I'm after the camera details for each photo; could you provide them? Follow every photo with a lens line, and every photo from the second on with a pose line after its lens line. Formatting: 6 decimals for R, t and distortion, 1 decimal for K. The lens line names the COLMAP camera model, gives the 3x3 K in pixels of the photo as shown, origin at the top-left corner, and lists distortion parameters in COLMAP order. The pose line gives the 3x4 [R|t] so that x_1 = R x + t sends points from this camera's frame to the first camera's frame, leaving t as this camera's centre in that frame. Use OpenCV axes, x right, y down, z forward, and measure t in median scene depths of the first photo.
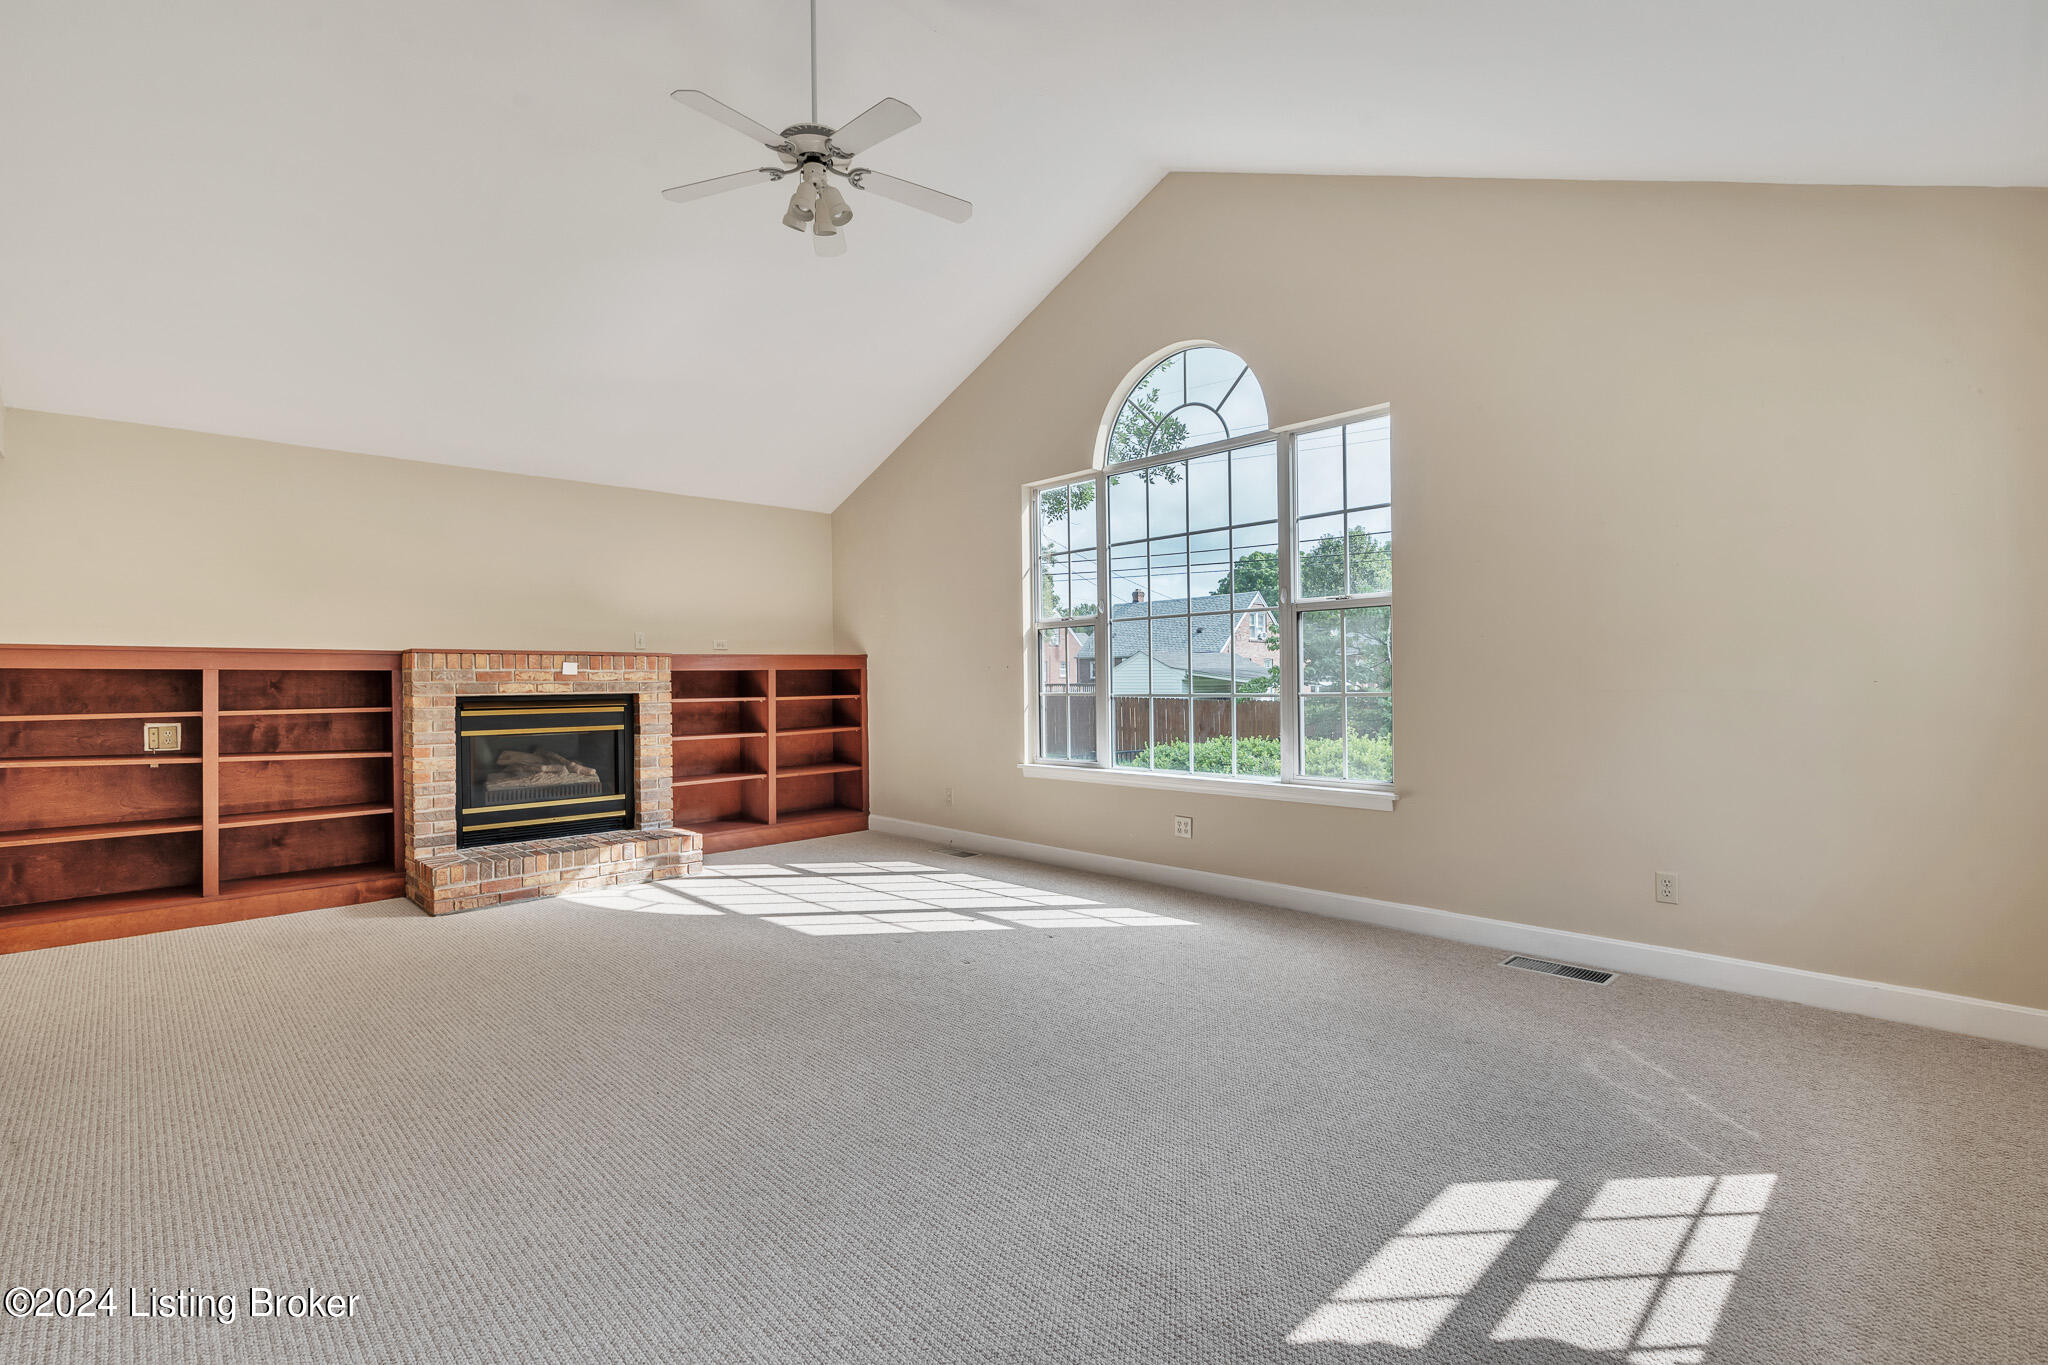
lens RADIAL K [[934.5, 0, 1018.8], [0, 934.5, 679.8], [0, 0, 1]] dist [-0.011609, -0.000249]
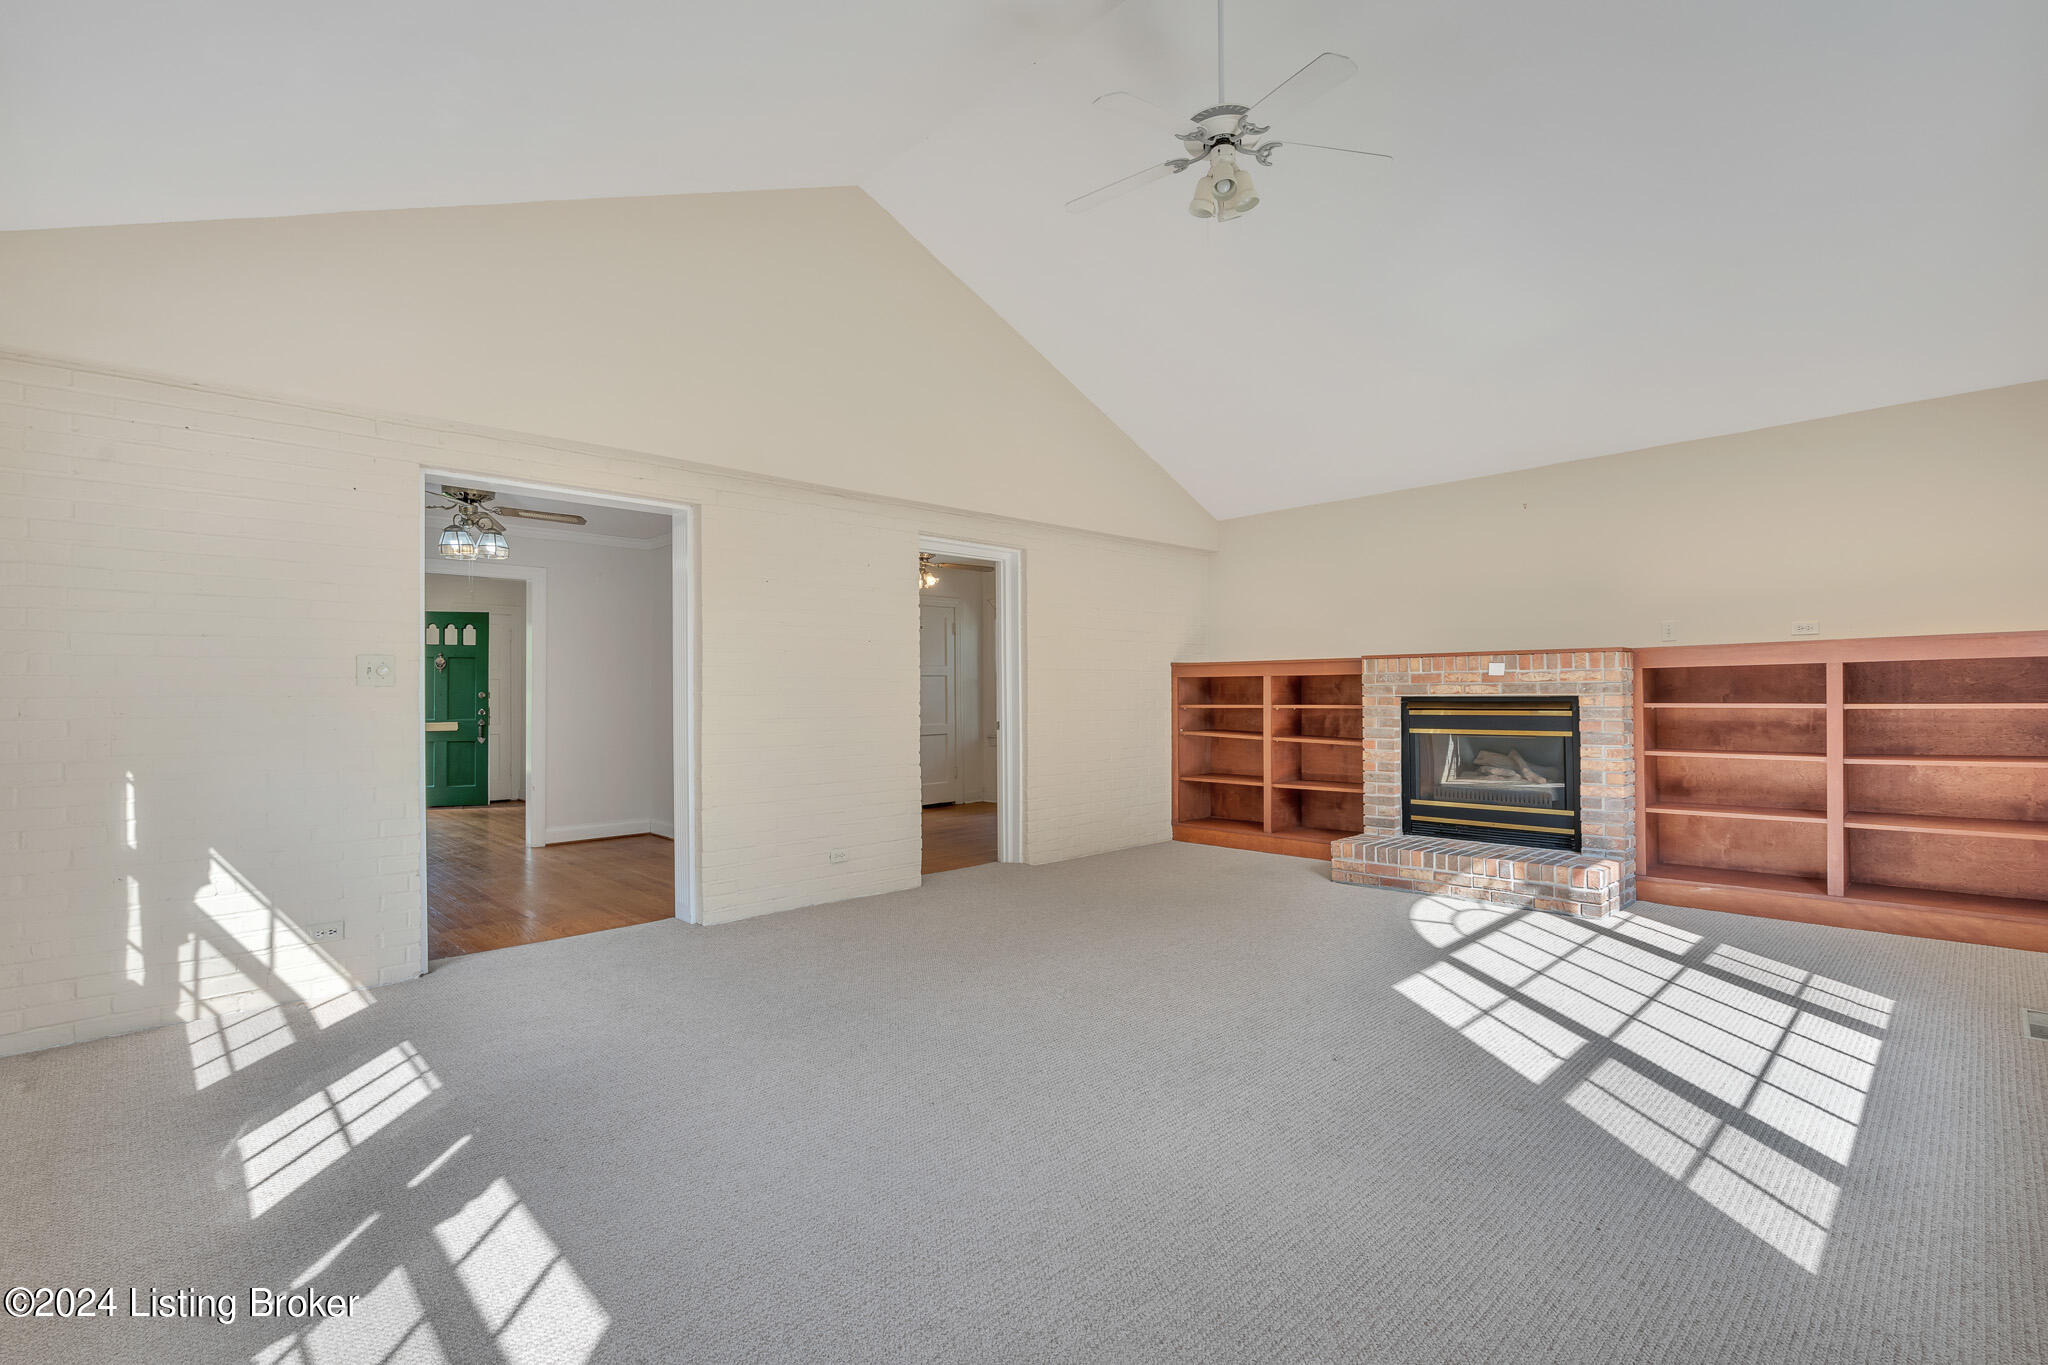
lens RADIAL K [[934.5, 0, 1019.3], [0, 934.5, 689.4], [0, 0, 1]] dist [-0.011609, -0.000249]
pose [[-0.006497, 0.007871, -0.999948, 0.495933], [0.012650, 0.999890, 0.007788, -0.004913], [0.999899, -0.012598, -0.006596, 0.534995]]
